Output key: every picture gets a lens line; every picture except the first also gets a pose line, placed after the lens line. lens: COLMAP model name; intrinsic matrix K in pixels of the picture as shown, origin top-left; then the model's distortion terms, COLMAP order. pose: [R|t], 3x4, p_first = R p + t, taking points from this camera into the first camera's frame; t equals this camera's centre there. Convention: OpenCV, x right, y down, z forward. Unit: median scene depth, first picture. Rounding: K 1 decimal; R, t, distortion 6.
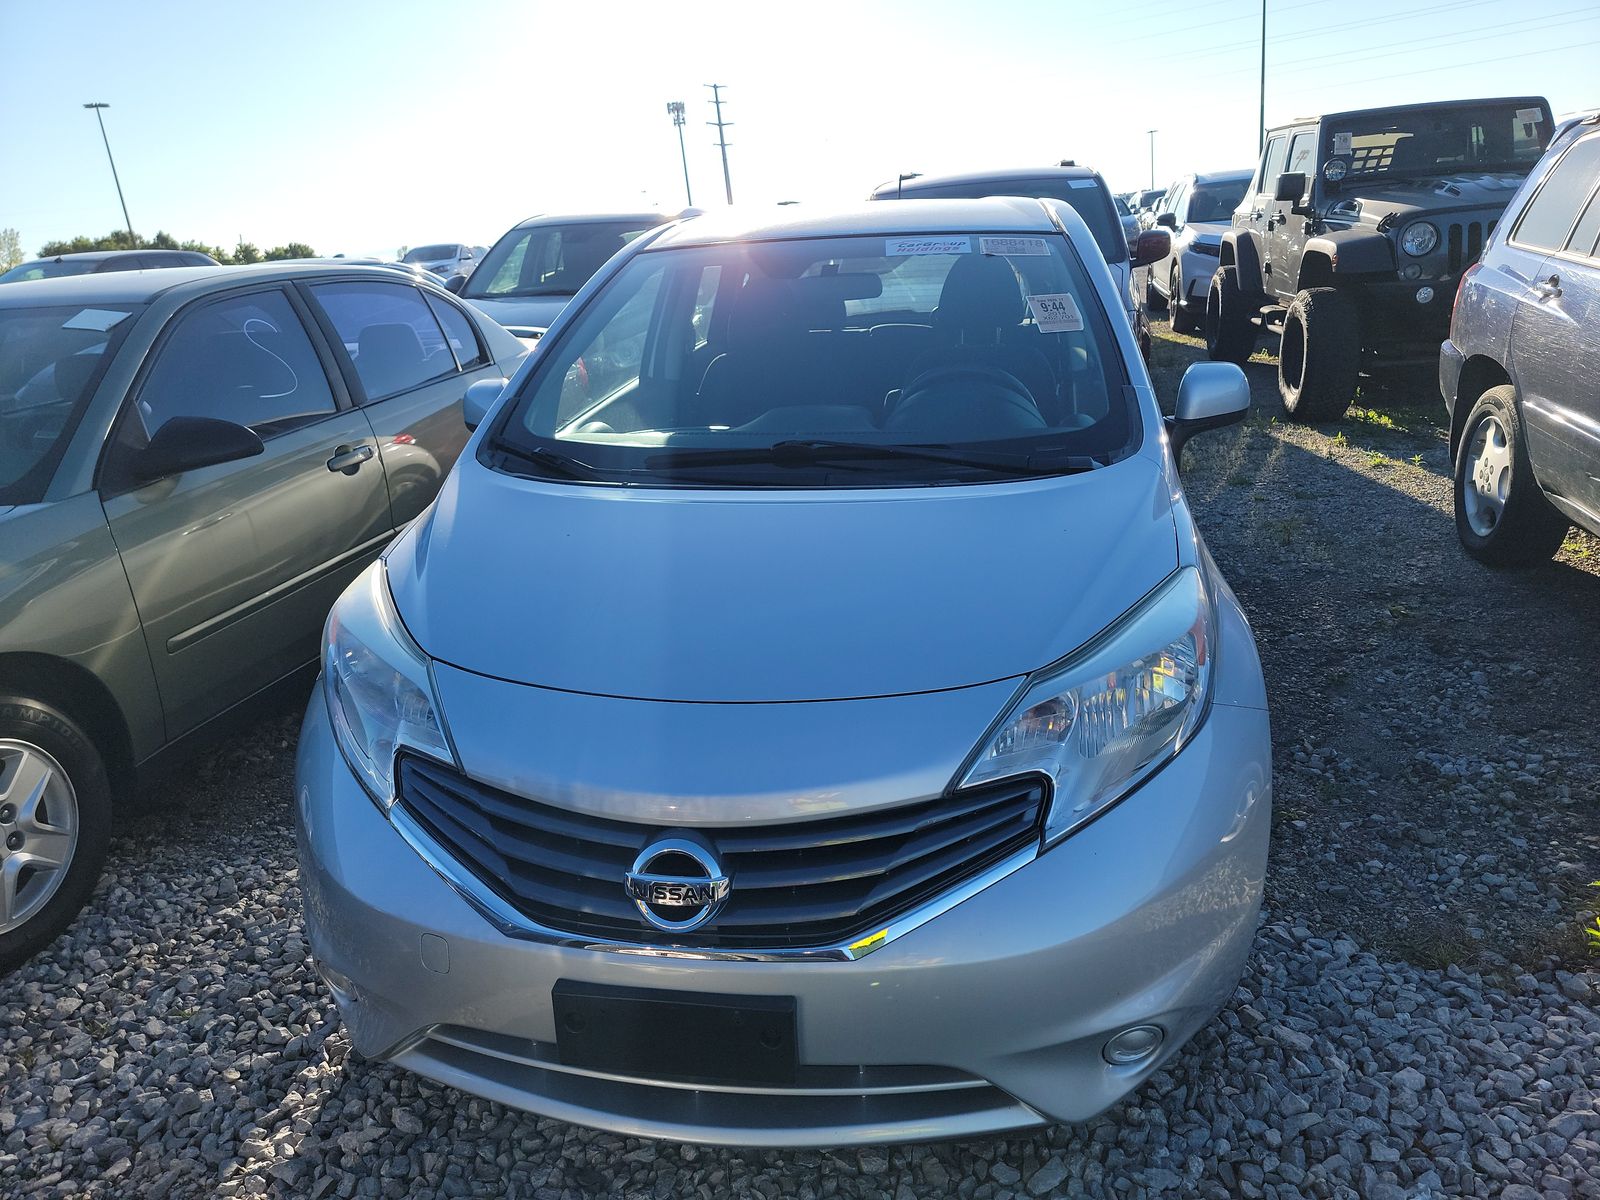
lens RADIAL K [[987.7, 0, 808.5], [0, 987.7, 597.7], [0, 0, 1]] dist [0.062258, -0.038778]
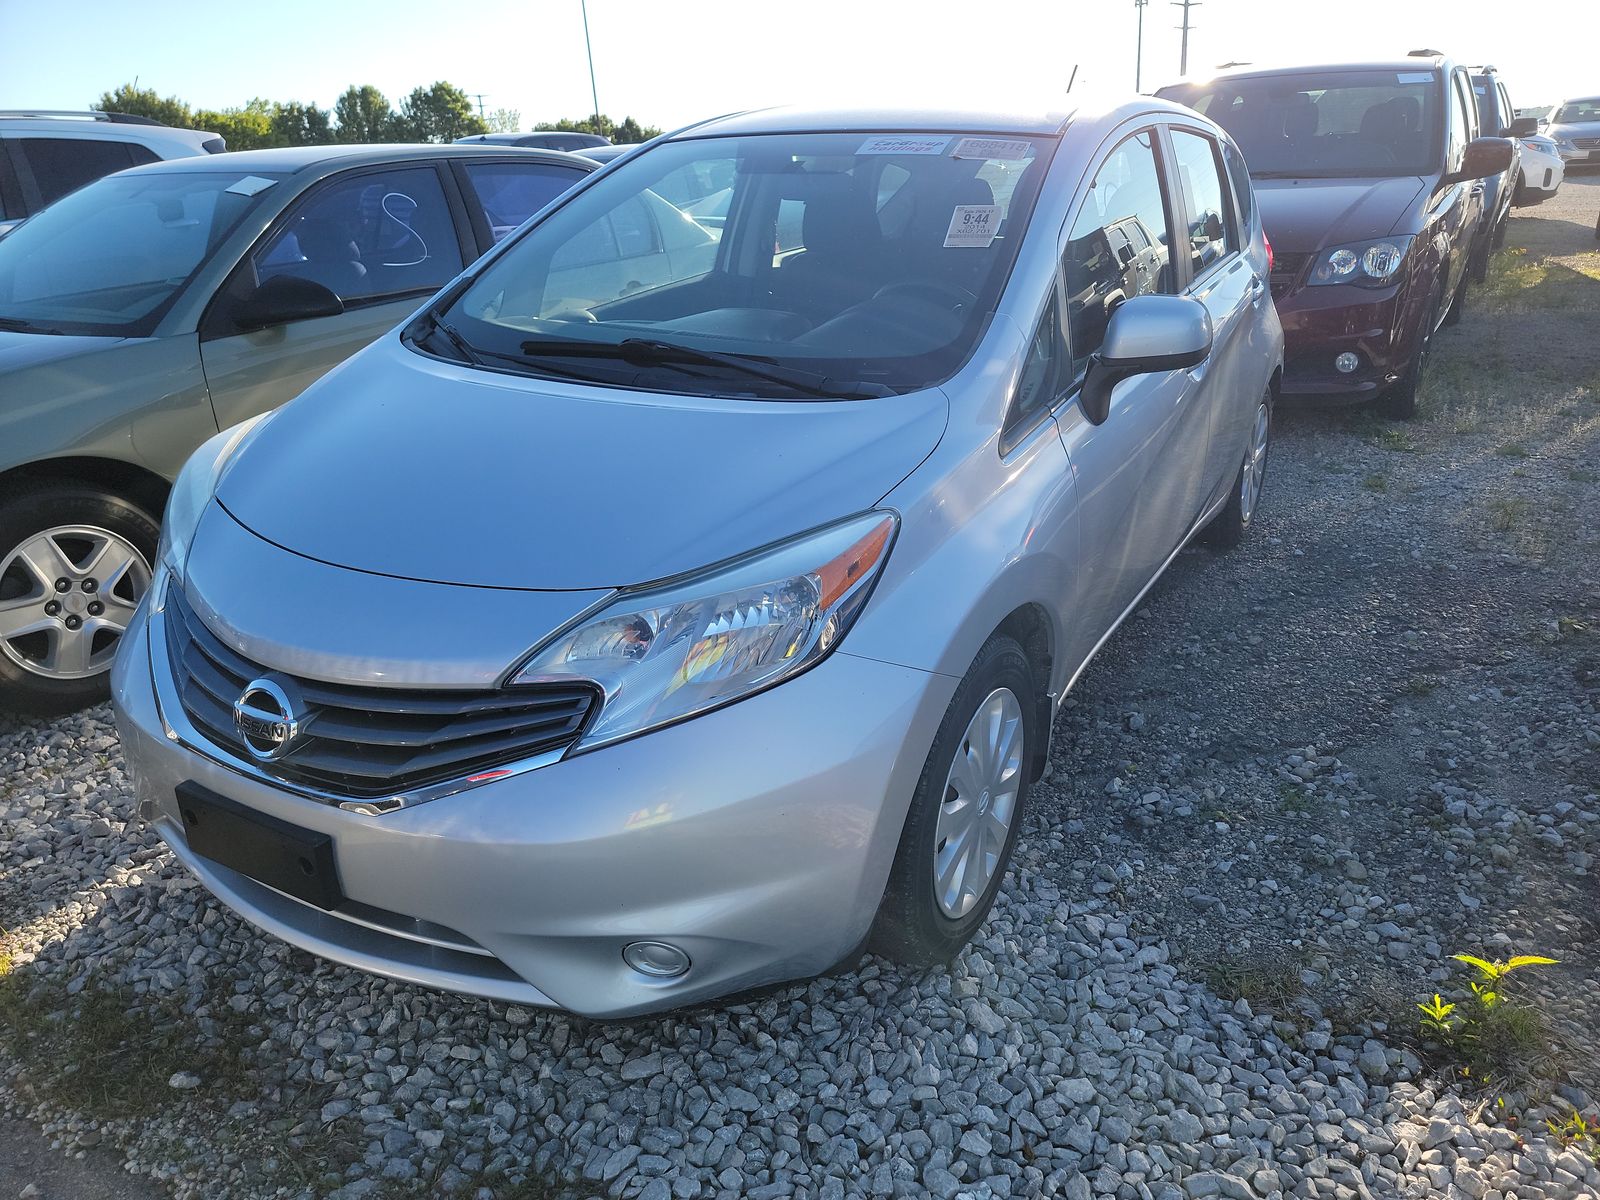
lens RADIAL K [[987.7, 0, 808.5], [0, 987.7, 597.7], [0, 0, 1]] dist [0.062258, -0.038778]
pose [[0.949742, 0.159713, -0.269223, 0.444727], [-0.134792, 0.984886, 0.108765, -0.031553], [0.282525, -0.067010, 0.956916, 0.061848]]
